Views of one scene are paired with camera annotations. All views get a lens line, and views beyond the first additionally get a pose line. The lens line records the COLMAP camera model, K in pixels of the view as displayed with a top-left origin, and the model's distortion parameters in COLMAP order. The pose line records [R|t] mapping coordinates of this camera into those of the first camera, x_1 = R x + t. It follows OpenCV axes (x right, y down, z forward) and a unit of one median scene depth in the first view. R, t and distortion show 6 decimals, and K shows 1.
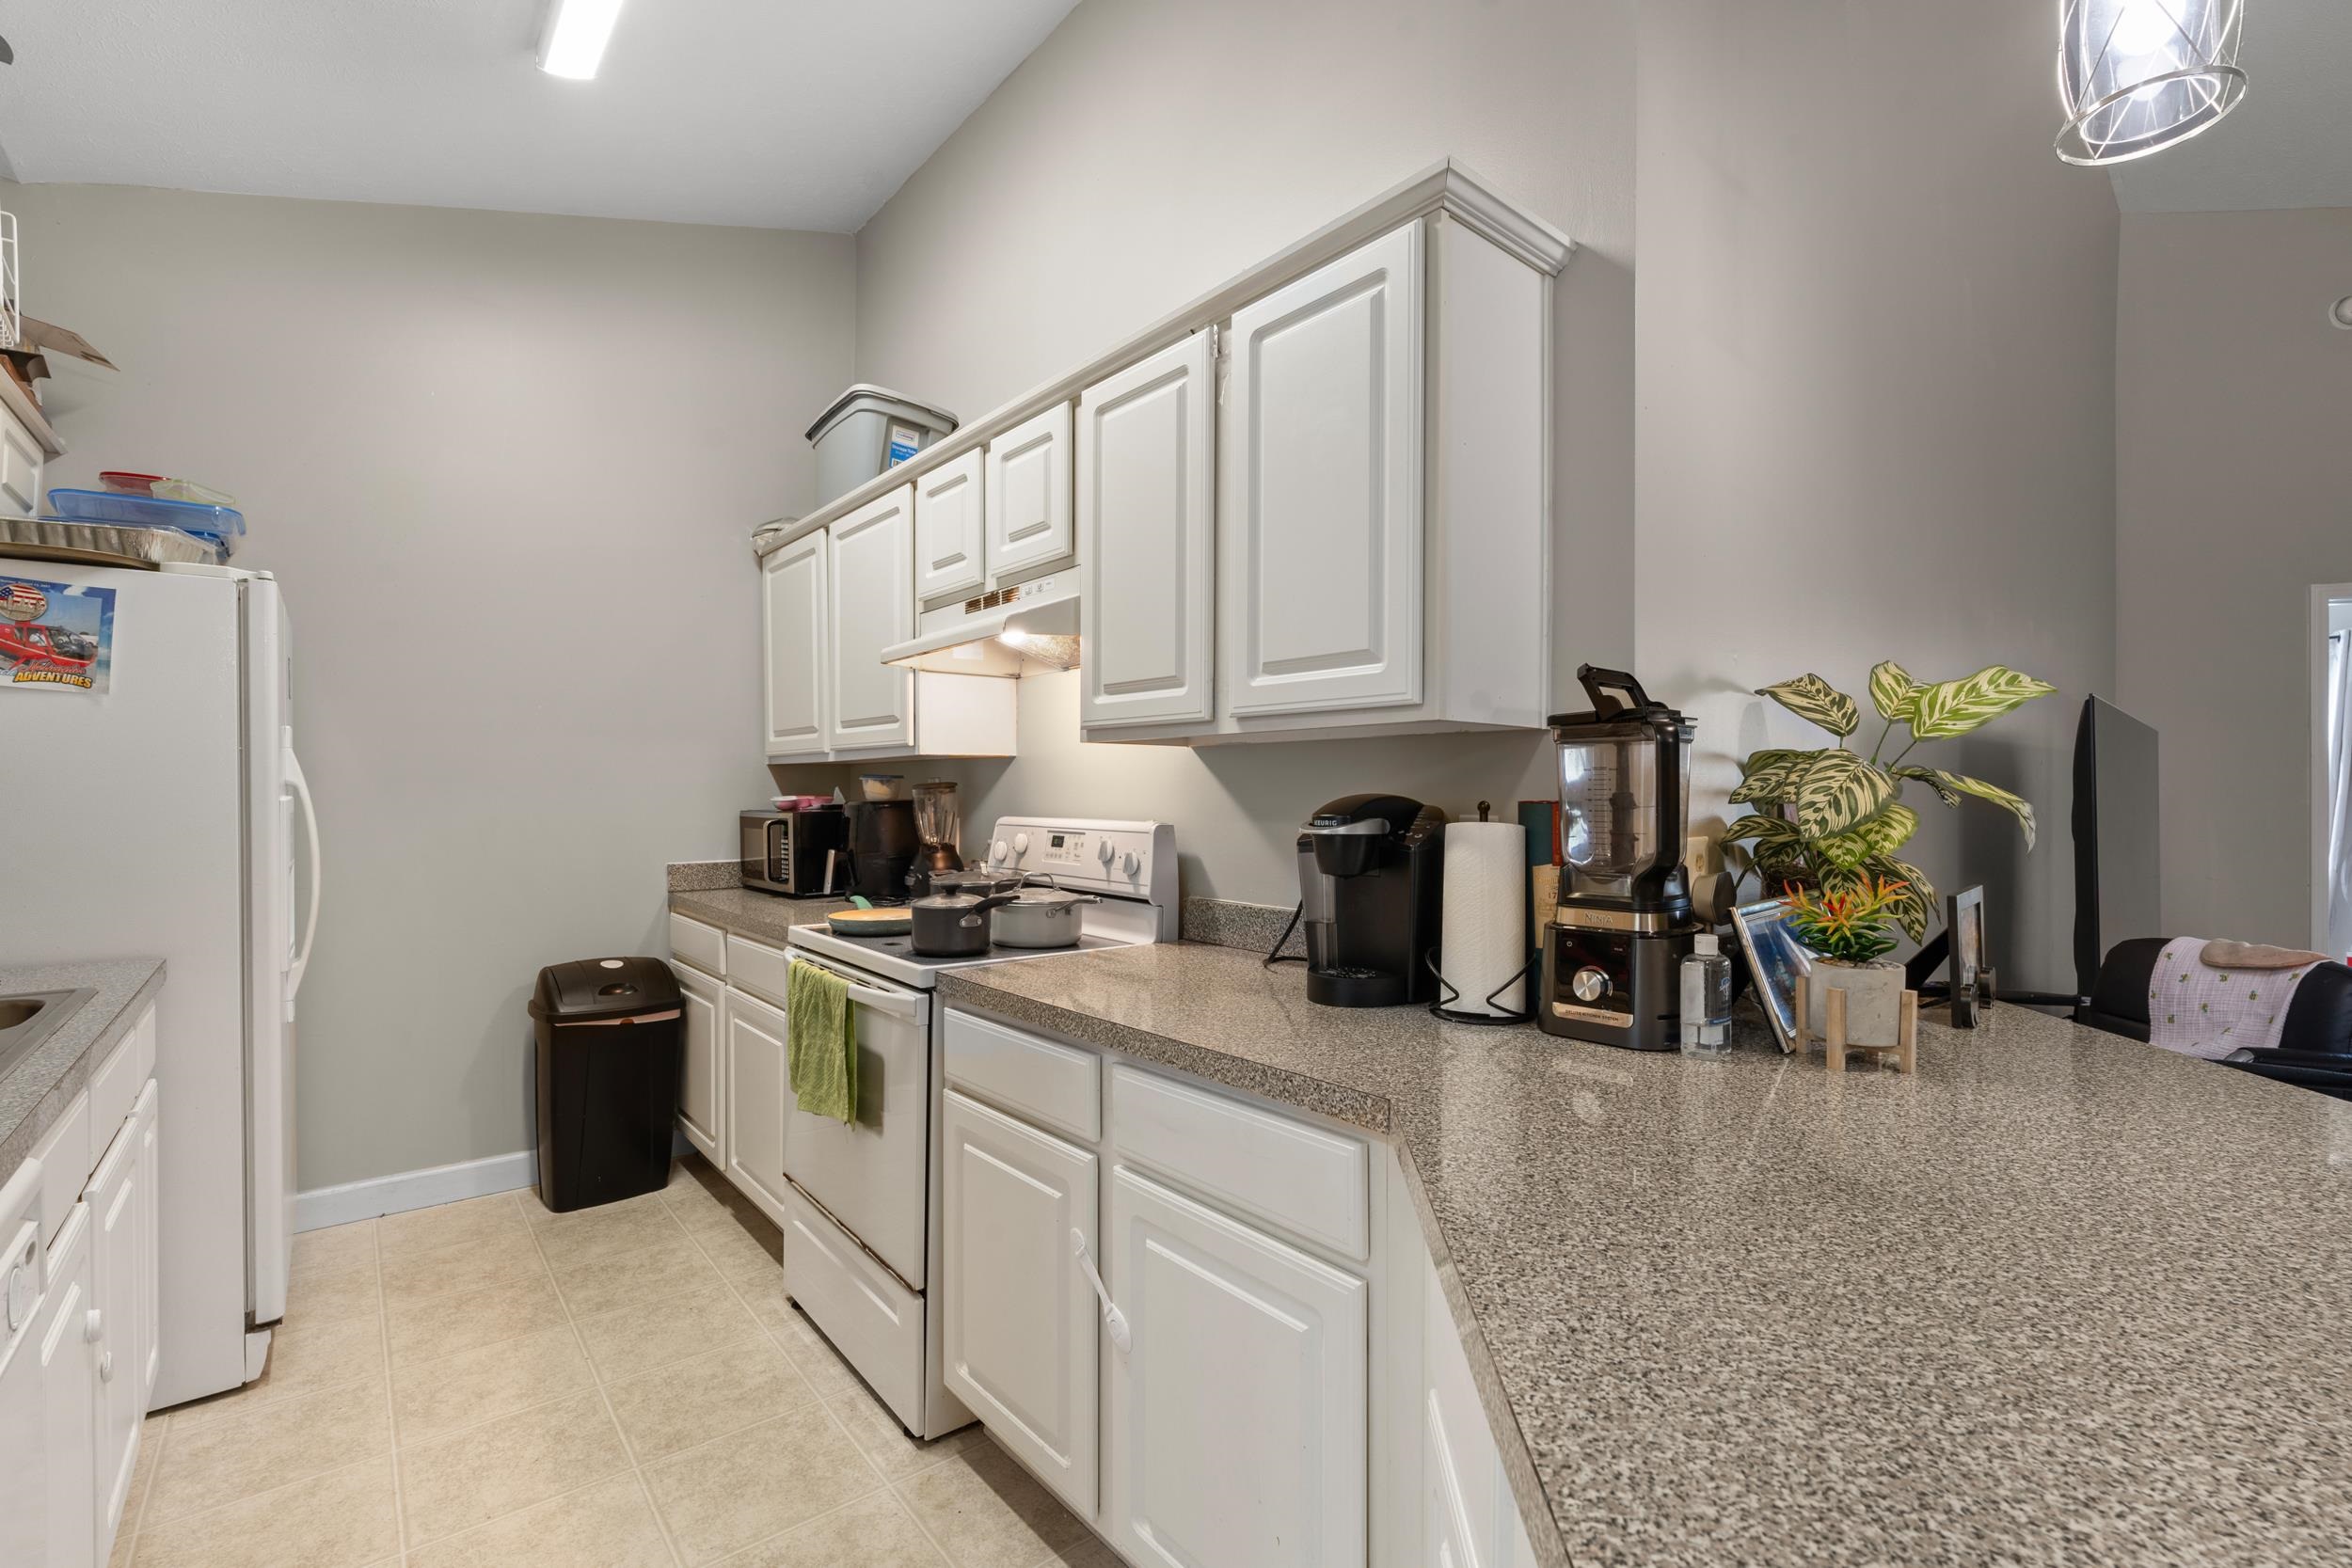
lens RADIAL K [[1032.0, 0, 1176.0], [0, 1032.0, 784.0], [0, 0, 1]] dist [0.000556, 0.000012]
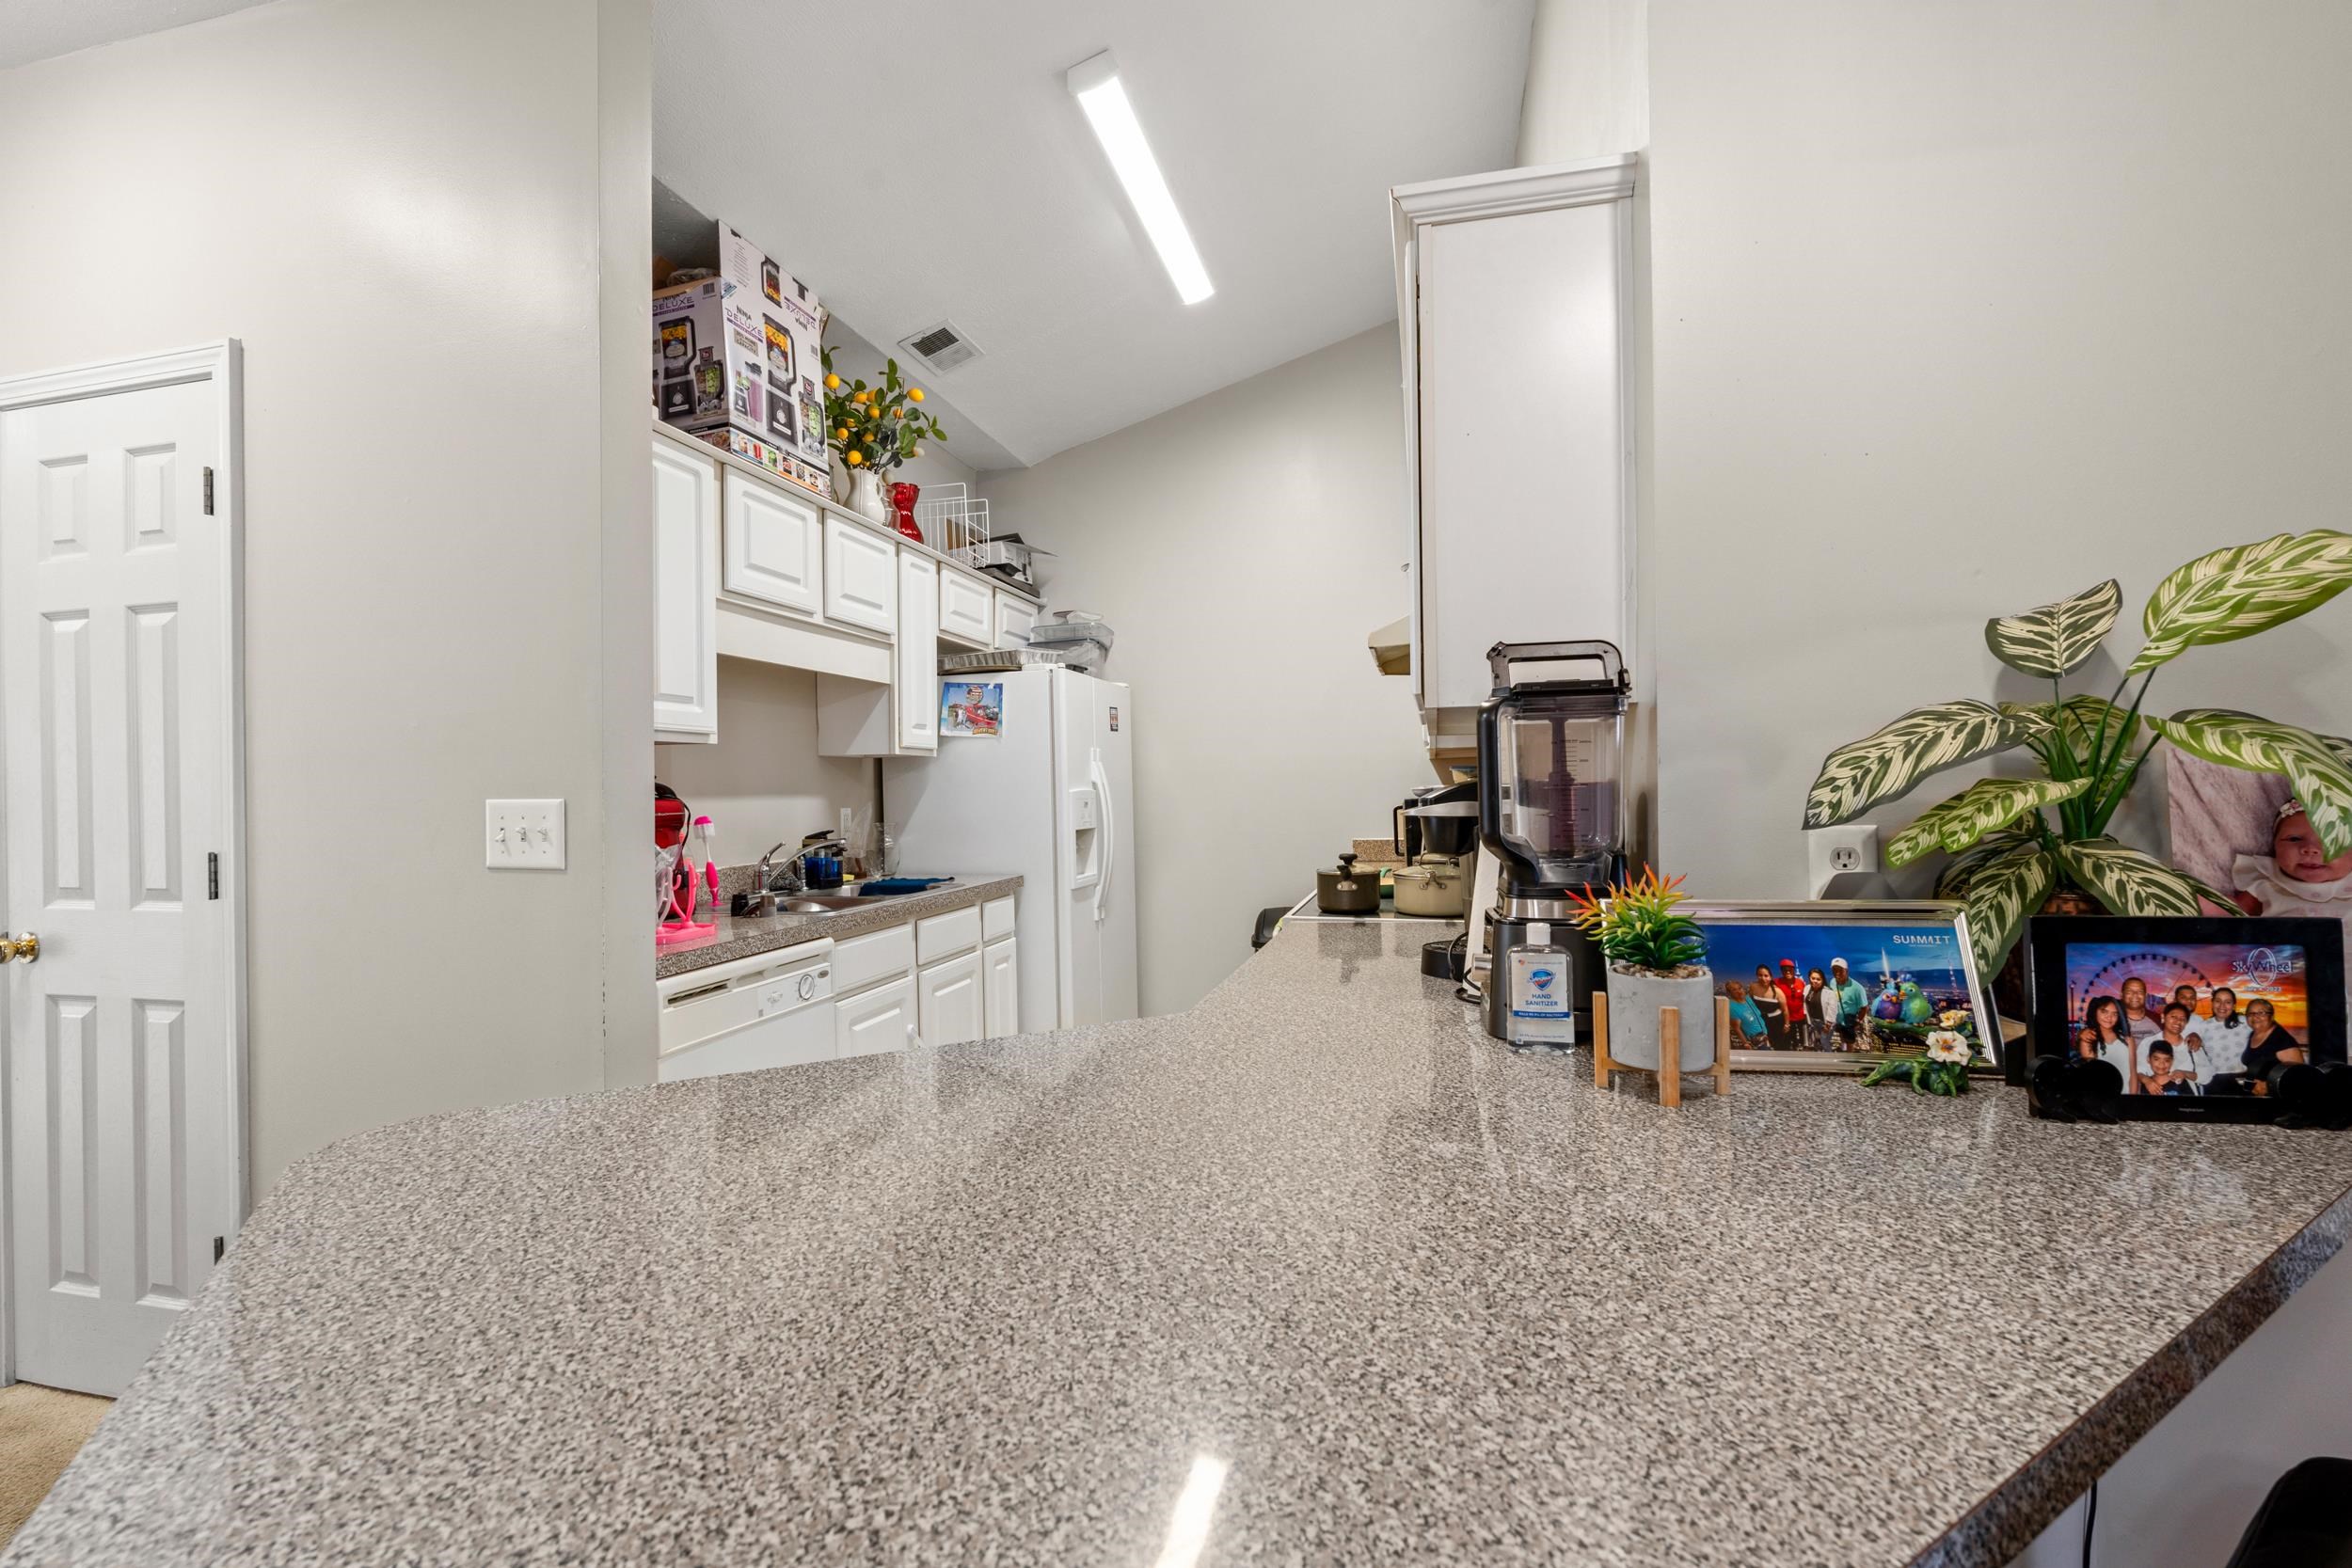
lens RADIAL K [[1024.7, 0, 1176.0], [0, 1024.7, 784.0], [0, 0, 1]] dist [-0.000860, -0.000345]
pose [[0.586687, -0.012362, -0.809720, 0.728549], [0.016196, 0.999863, -0.003530, 0.012776], [0.809652, -0.011043, 0.586806, 0.133377]]
